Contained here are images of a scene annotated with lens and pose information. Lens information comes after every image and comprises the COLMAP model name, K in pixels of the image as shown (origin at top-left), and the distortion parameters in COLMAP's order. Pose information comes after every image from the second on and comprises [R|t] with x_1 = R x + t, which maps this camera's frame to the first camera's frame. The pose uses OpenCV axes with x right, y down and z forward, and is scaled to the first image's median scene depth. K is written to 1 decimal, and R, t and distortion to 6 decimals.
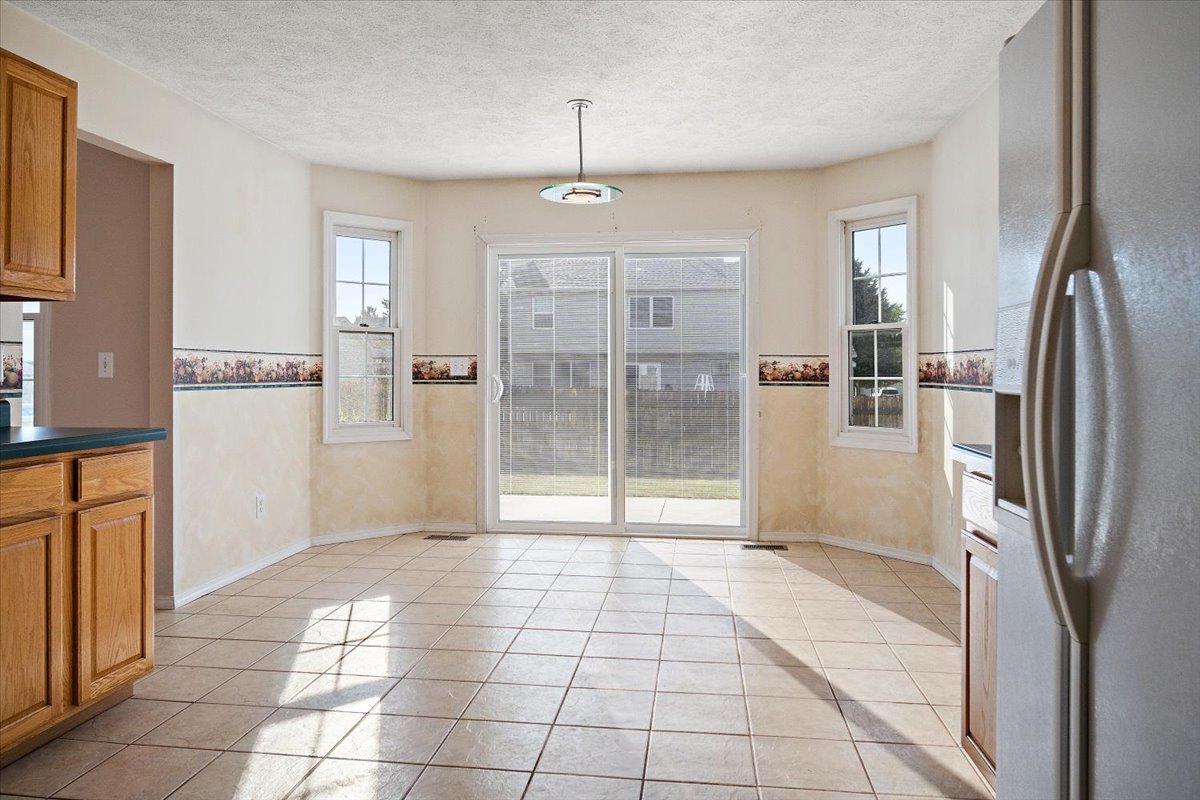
lens RADIAL K [[805.5, 0, 597.7], [0, 805.5, 388.6], [0, 0, 1]] dist [-0.008128, -0.000117]
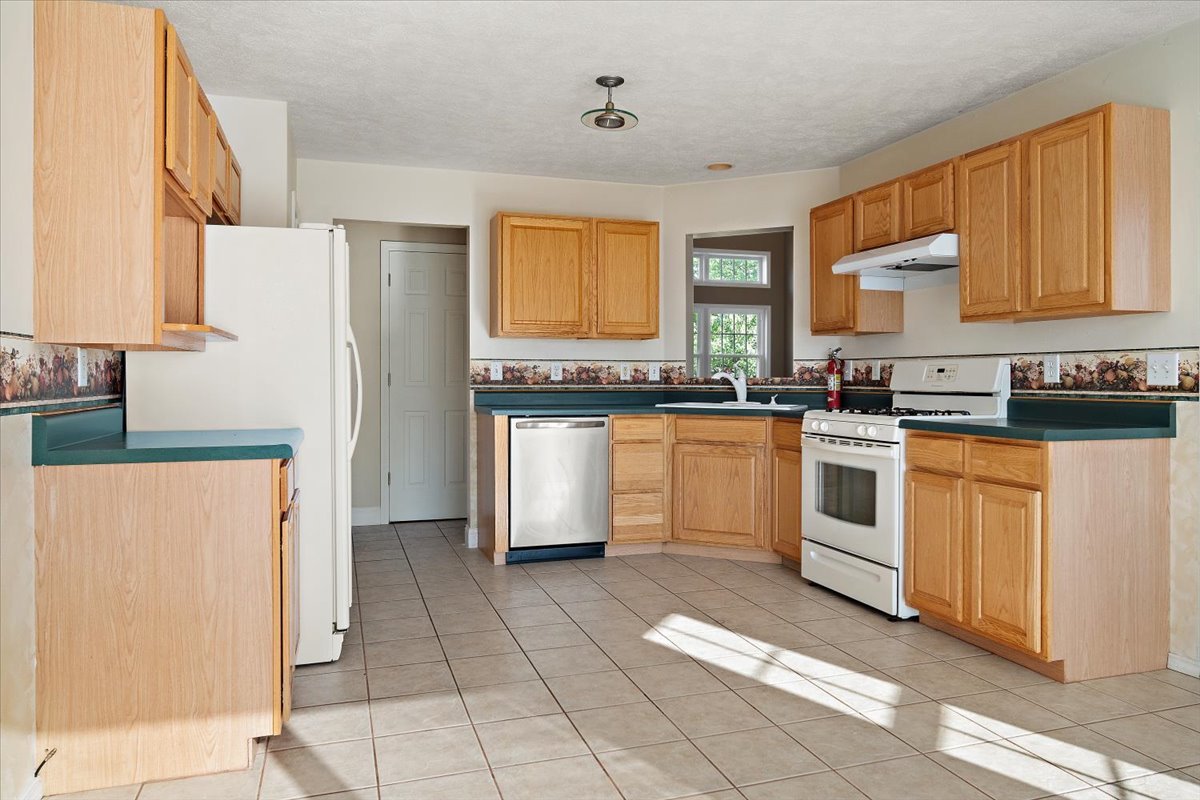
lens RADIAL K [[805.5, 0, 597.7], [0, 805.5, 402.6], [0, 0, 1]] dist [-0.008128, -0.000117]
pose [[-0.902450, 0.016293, -0.430486, 0.405467], [-0.007680, 0.998517, 0.053892, -0.036472], [0.430726, 0.051941, -0.900987, 1.607241]]
